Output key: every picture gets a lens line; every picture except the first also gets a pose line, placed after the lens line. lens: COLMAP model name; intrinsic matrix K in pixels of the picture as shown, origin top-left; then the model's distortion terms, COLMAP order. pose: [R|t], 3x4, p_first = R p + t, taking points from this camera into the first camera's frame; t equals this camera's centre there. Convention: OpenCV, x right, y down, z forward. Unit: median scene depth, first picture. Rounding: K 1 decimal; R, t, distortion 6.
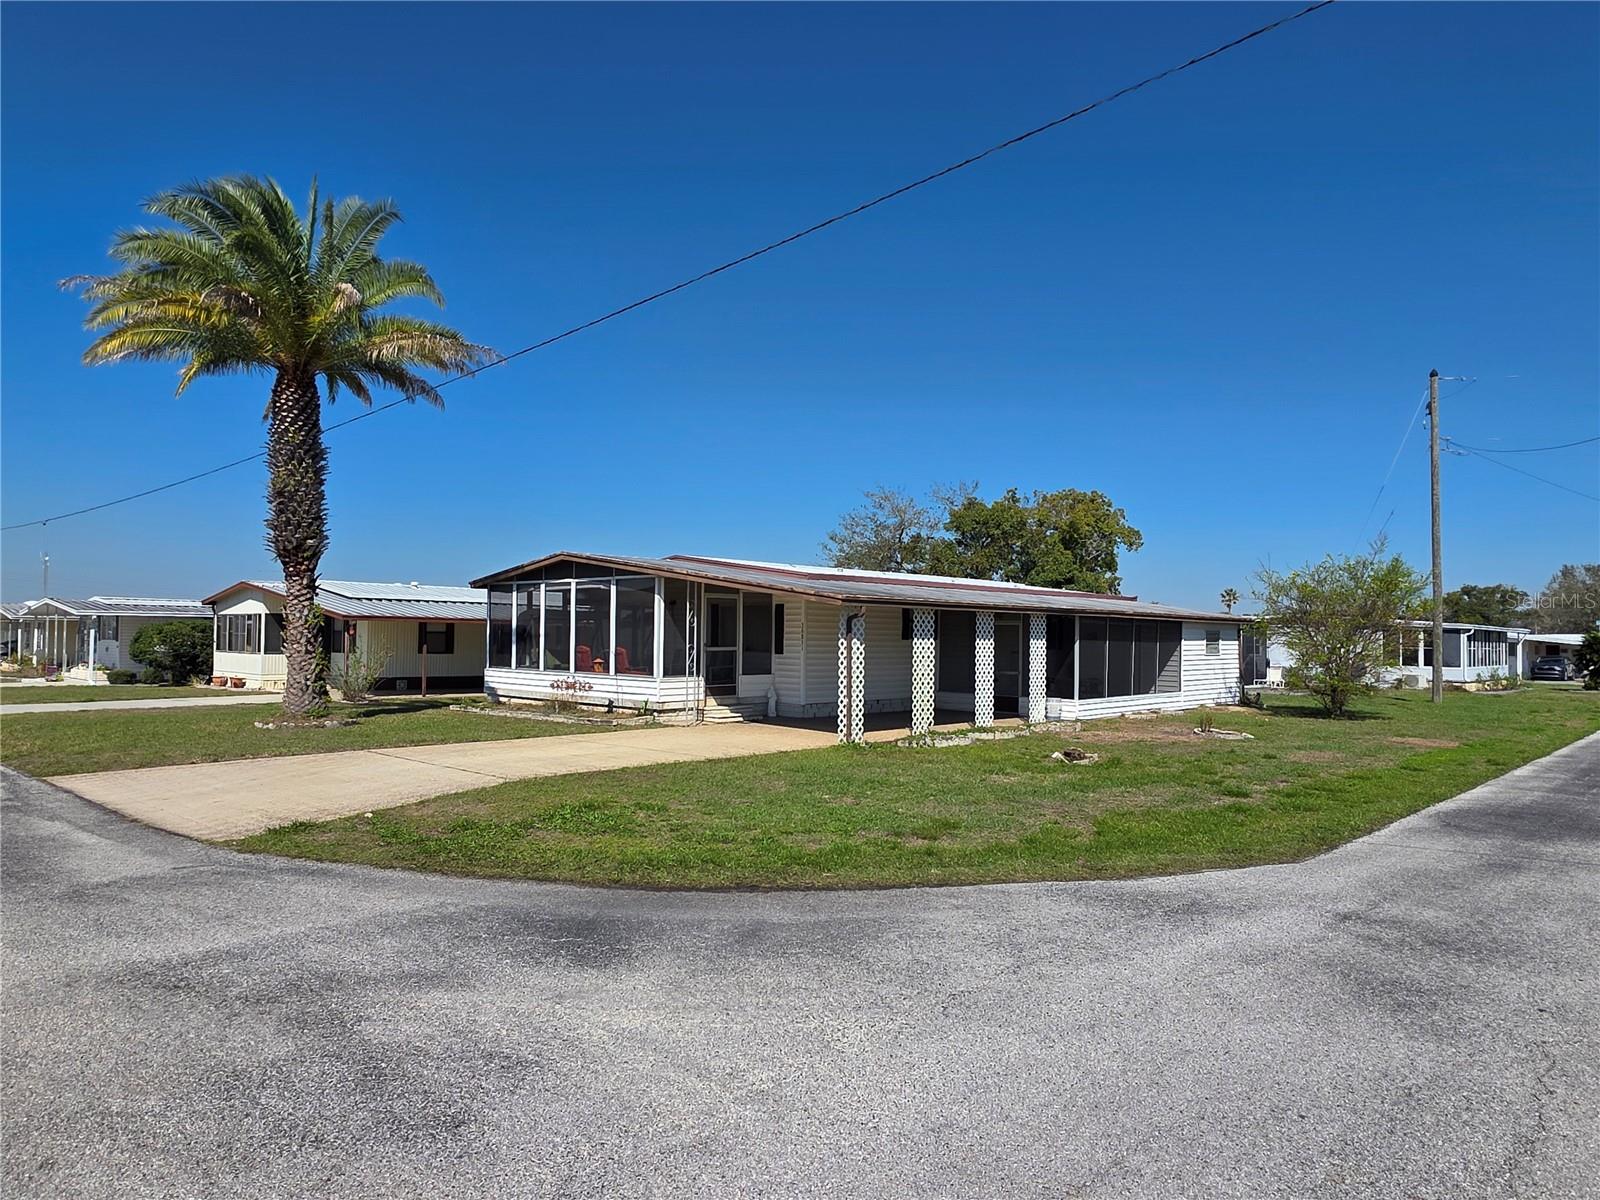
lens RADIAL K [[1015.3, 0, 807.8], [0, 1015.3, 621.7], [0, 0, 1]] dist [0.003190, 0.001536]
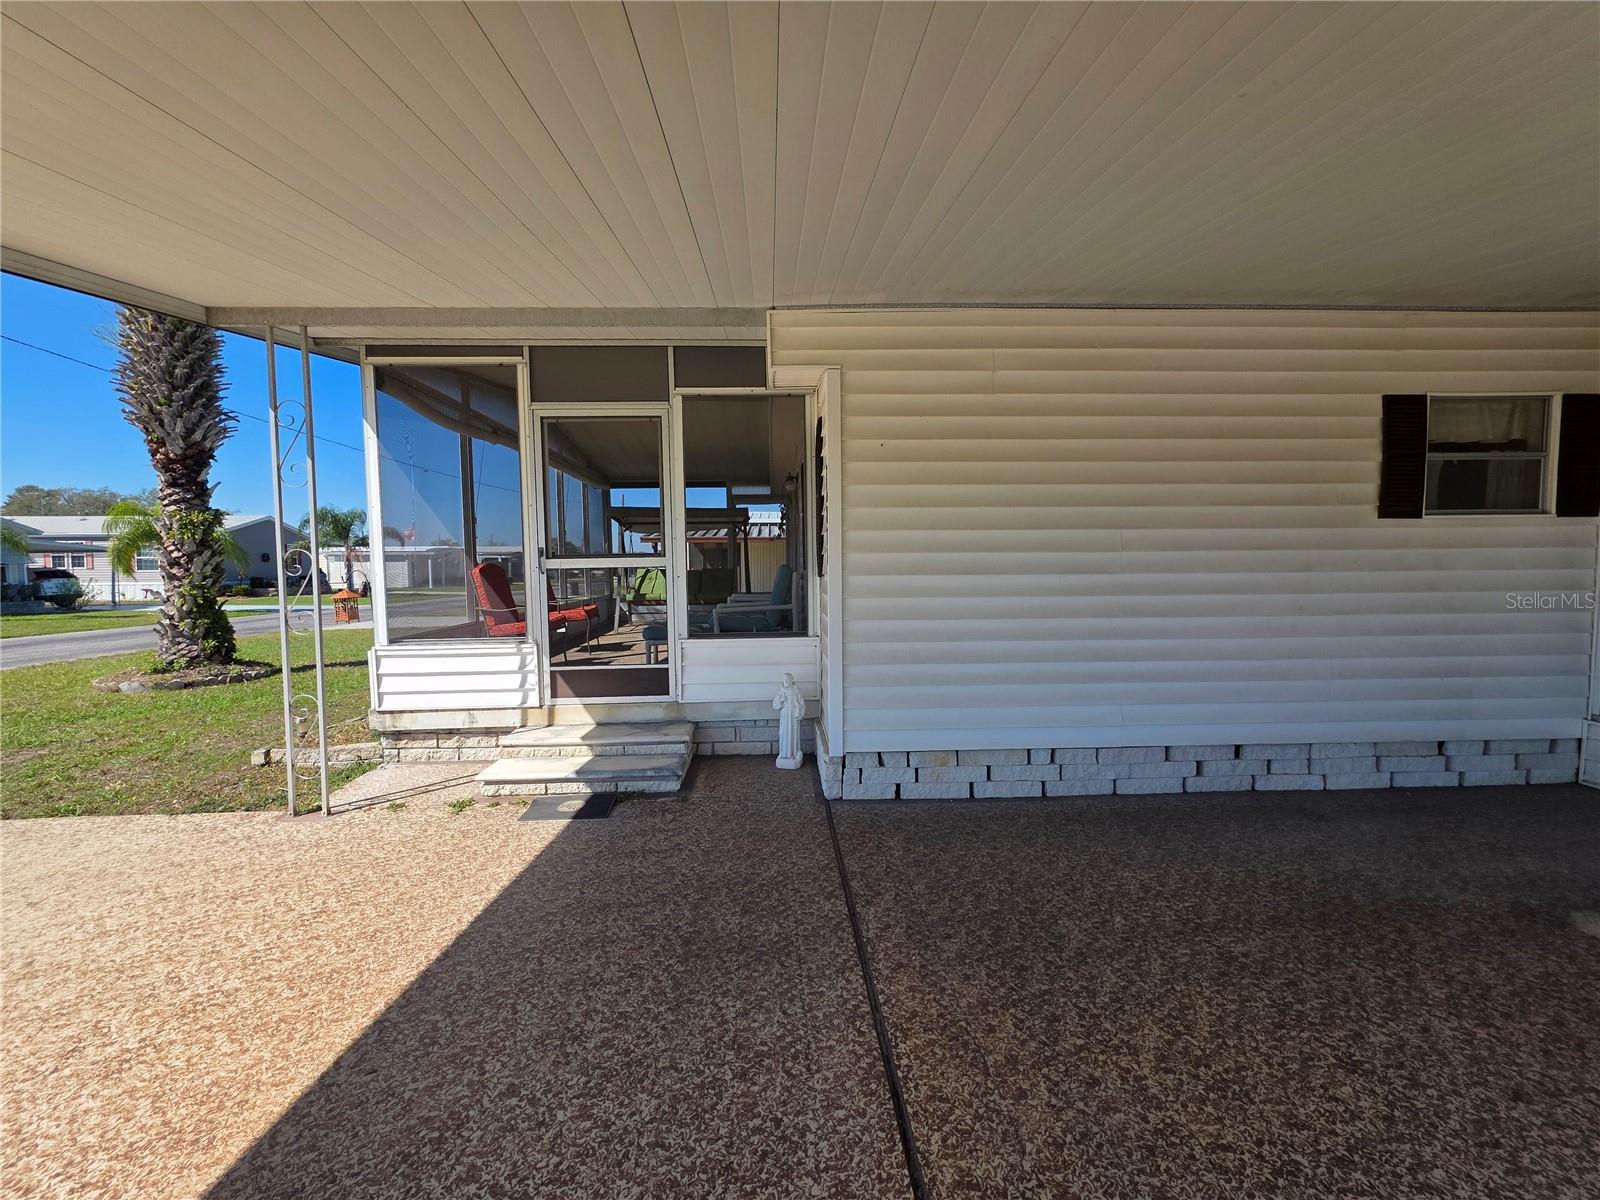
lens RADIAL K [[638.3, 0, 800.8], [0, 638.3, 590.2], [0, 0, 1]] dist [0.003477, 0.000421]
pose [[0.716831, 0.010157, -0.697173, 0.111946], [0.028392, 0.998639, 0.043742, 0.027477], [0.696669, -0.051150, 0.715567, 0.863357]]
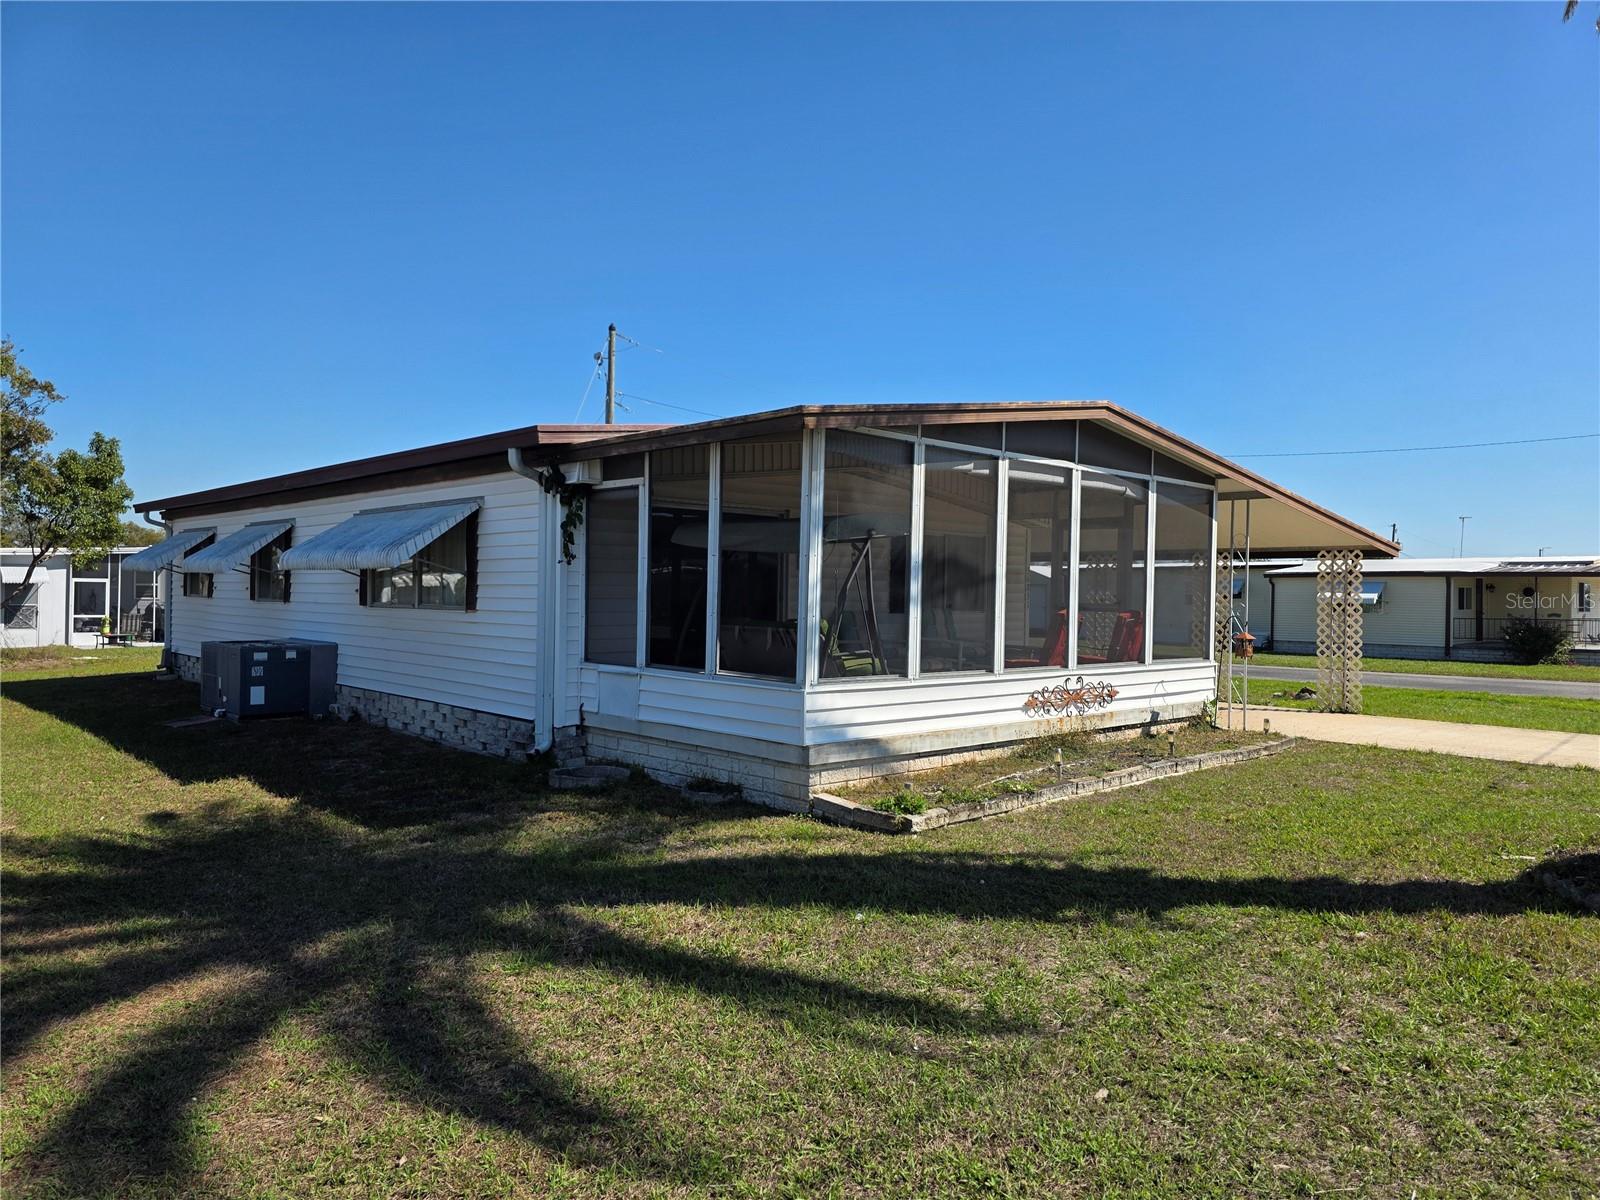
lens RADIAL K [[1067.1, 0, 806.4], [0, 1067.1, 585.7], [0, 0, 1]] dist [0.057531, -0.033035]
pose [[0.070304, -0.007021, 0.997501, -0.726326], [-0.030186, 0.999502, 0.009162, 0.012278], [-0.997069, -0.030754, 0.070057, 1.095632]]
